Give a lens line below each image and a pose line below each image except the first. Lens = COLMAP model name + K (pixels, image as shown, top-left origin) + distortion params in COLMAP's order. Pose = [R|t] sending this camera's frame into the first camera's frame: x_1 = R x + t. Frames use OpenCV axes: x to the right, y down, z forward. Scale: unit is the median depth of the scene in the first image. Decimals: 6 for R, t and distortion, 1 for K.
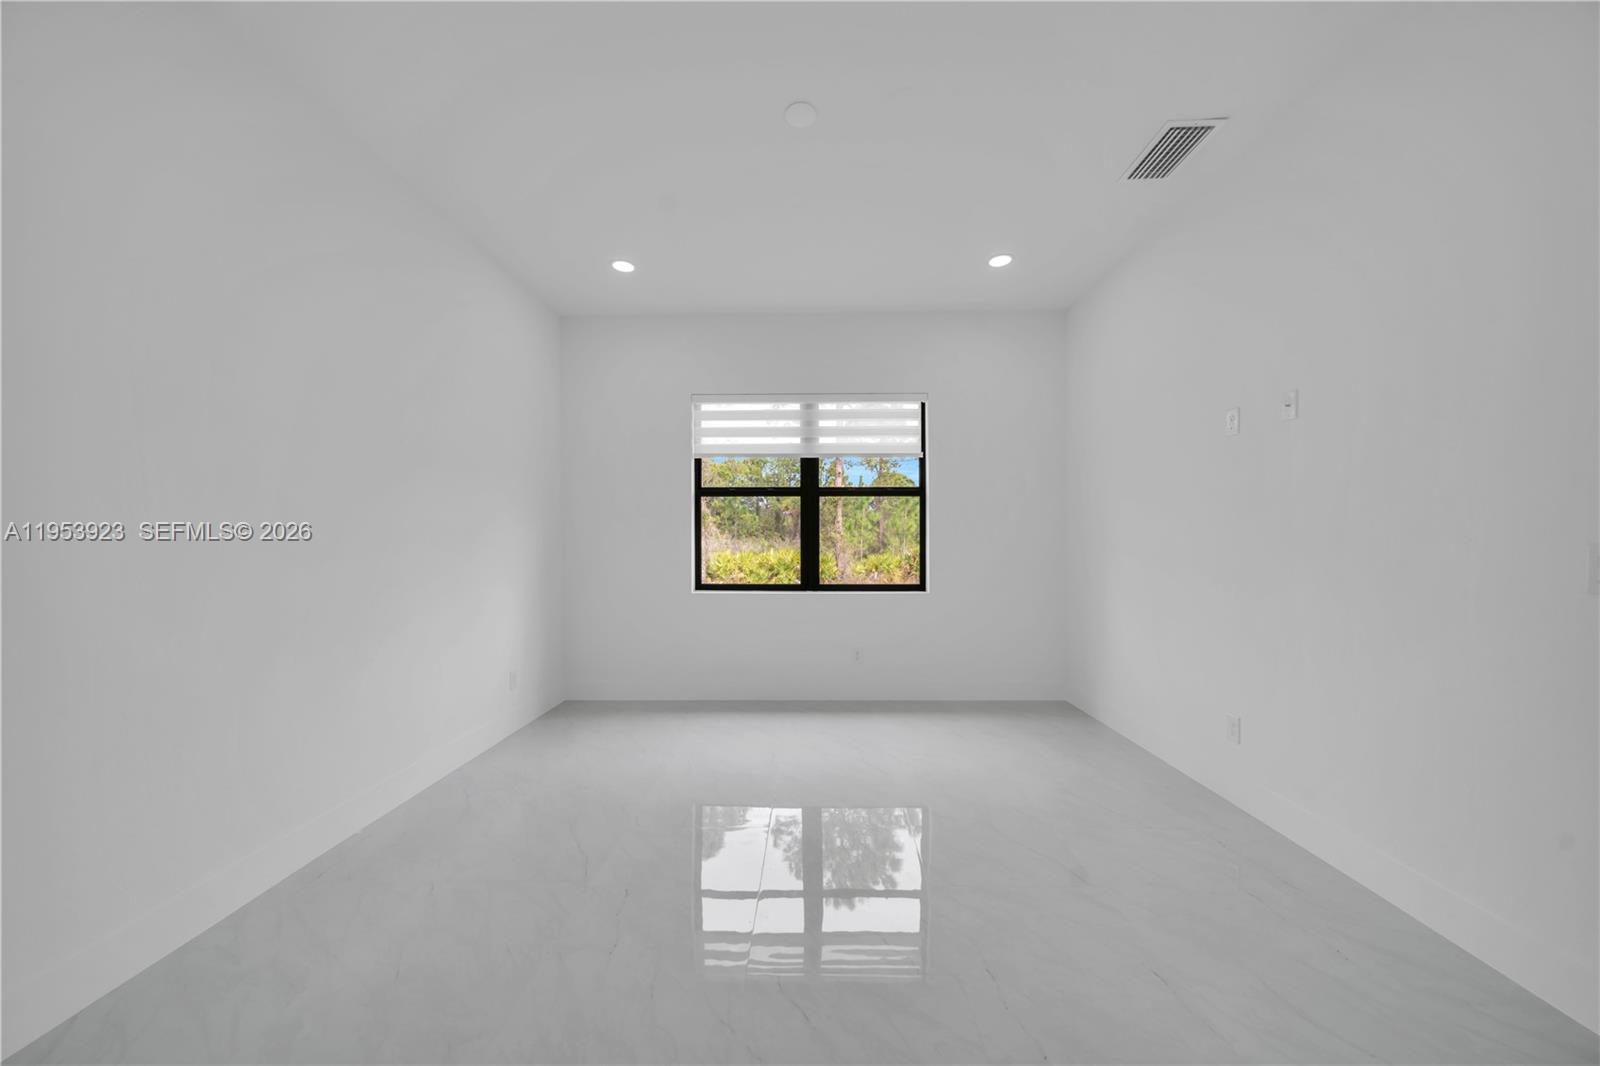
lens RADIAL K [[484.4, 0, 799.5], [0, 484.4, 540.0], [0, 0, 1]] dist [-0.000627, -0.000065]
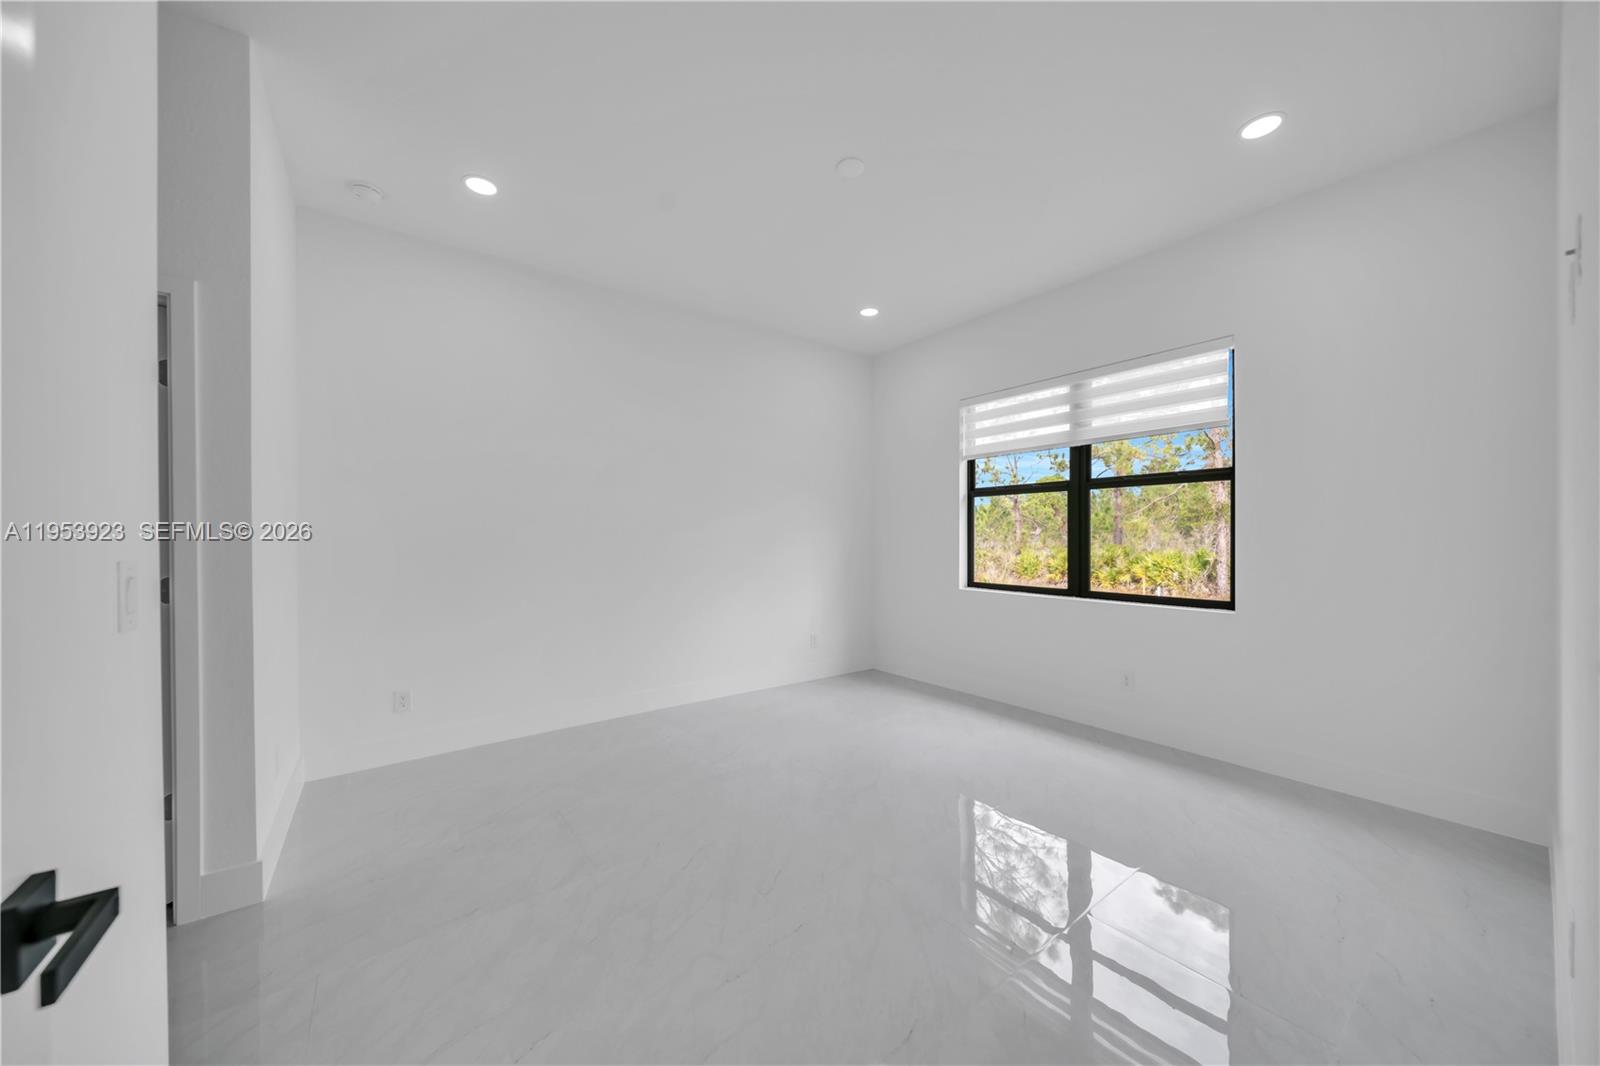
lens RADIAL K [[554.4, 0, 801.7], [0, 554.4, 543.0], [0, 0, 1]] dist [-0.000132, -0.000535]
pose [[0.619052, 0.008925, -0.785299, 0.497733], [-0.004348, 0.999959, 0.007936, 0.000524], [0.785338, -0.001498, 0.619066, -0.012010]]
